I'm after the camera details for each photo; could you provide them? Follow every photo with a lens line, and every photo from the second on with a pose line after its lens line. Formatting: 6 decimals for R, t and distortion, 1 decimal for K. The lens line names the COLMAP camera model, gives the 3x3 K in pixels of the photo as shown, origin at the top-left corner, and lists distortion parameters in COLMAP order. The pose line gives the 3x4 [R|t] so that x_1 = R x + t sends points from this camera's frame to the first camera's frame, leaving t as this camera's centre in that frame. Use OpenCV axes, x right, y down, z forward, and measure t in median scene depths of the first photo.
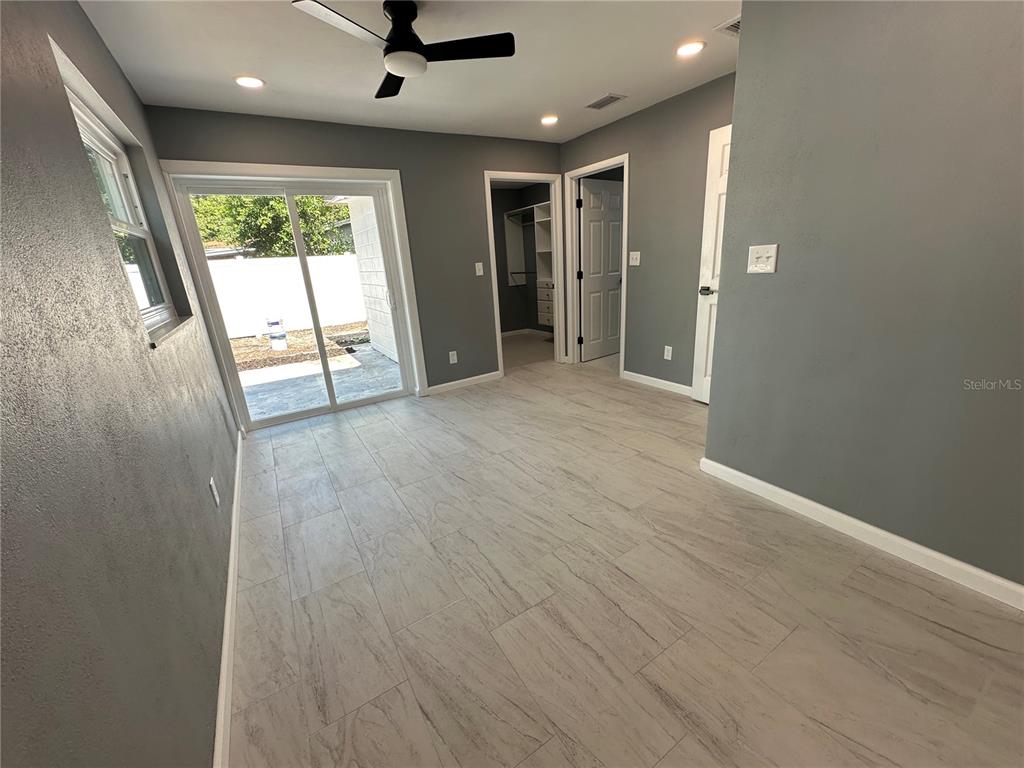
lens RADIAL K [[410.3, 0, 511.6], [0, 410.3, 384.7], [0, 0, 1]] dist [-0.000620, 0.000794]
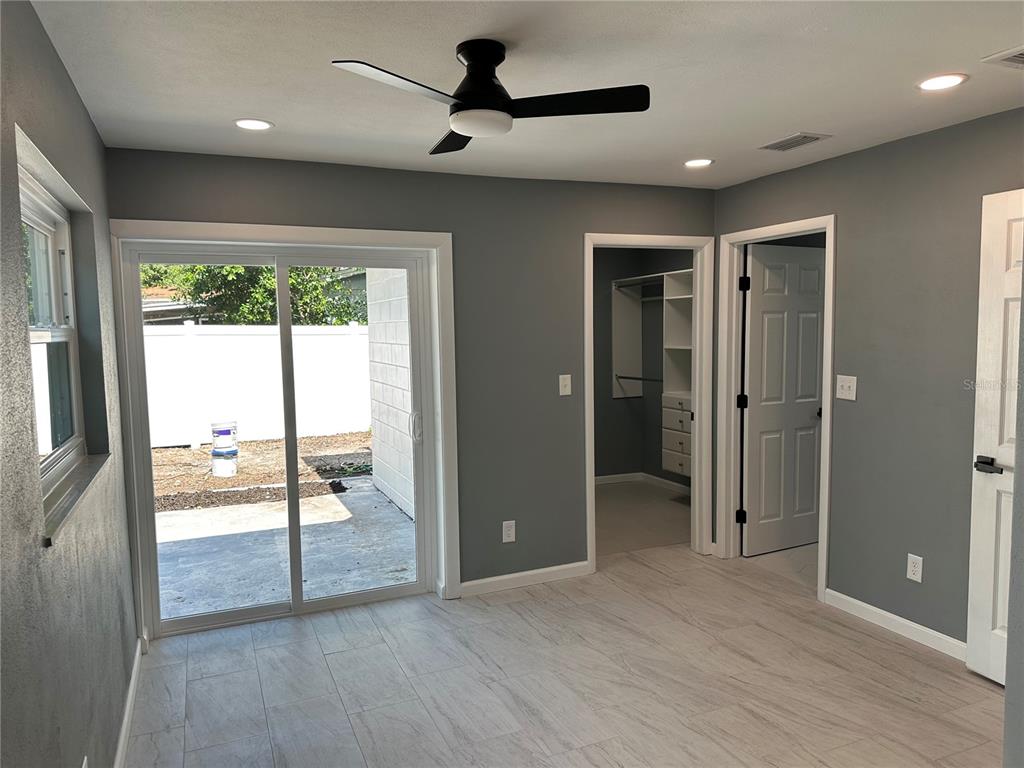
lens RADIAL K [[723.5, 0, 508.6], [0, 723.5, 389.5], [0, 0, 1]] dist [0.040860, -0.045042]
pose [[0.987507, 0.059200, -0.146030, -0.008878], [-0.088525, 0.975099, -0.203335, -0.067463], [0.130356, 0.213722, 0.968158, -0.020442]]
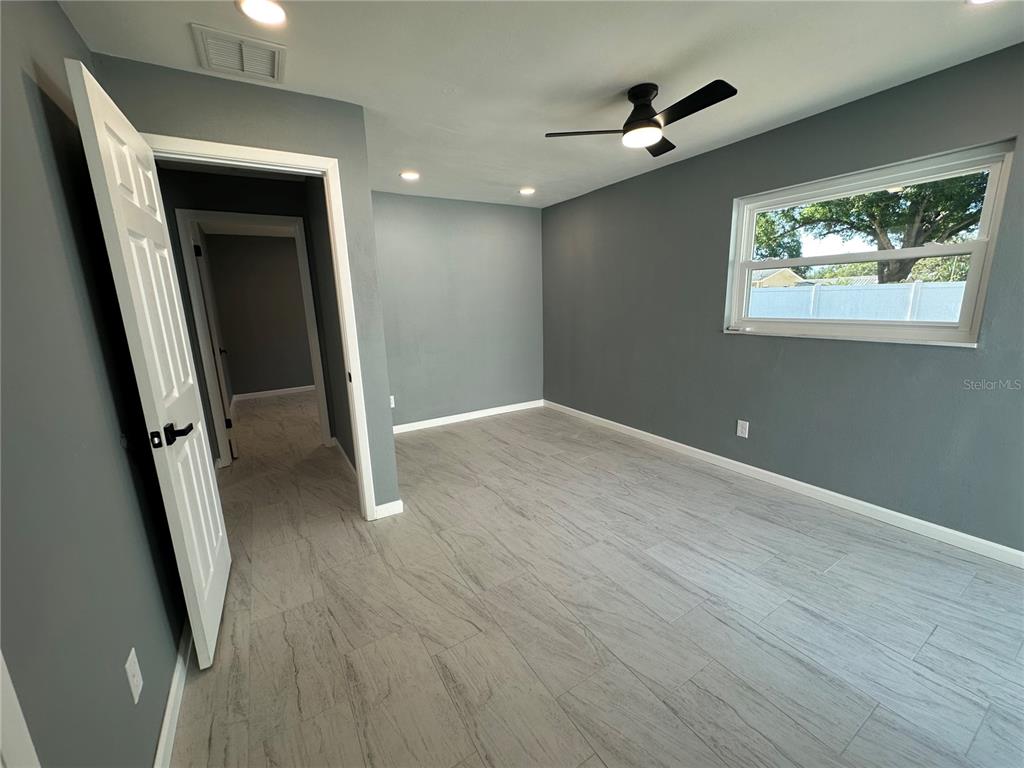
lens RADIAL K [[410.3, 0, 507.9], [0, 410.3, 382.0], [0, 0, 1]] dist [-0.000620, 0.000794]
pose [[-0.995313, 0.092737, 0.027434, 0.077230], [0.094398, 0.869956, 0.484010, -0.412363], [0.021020, 0.484331, -0.874632, 1.227168]]
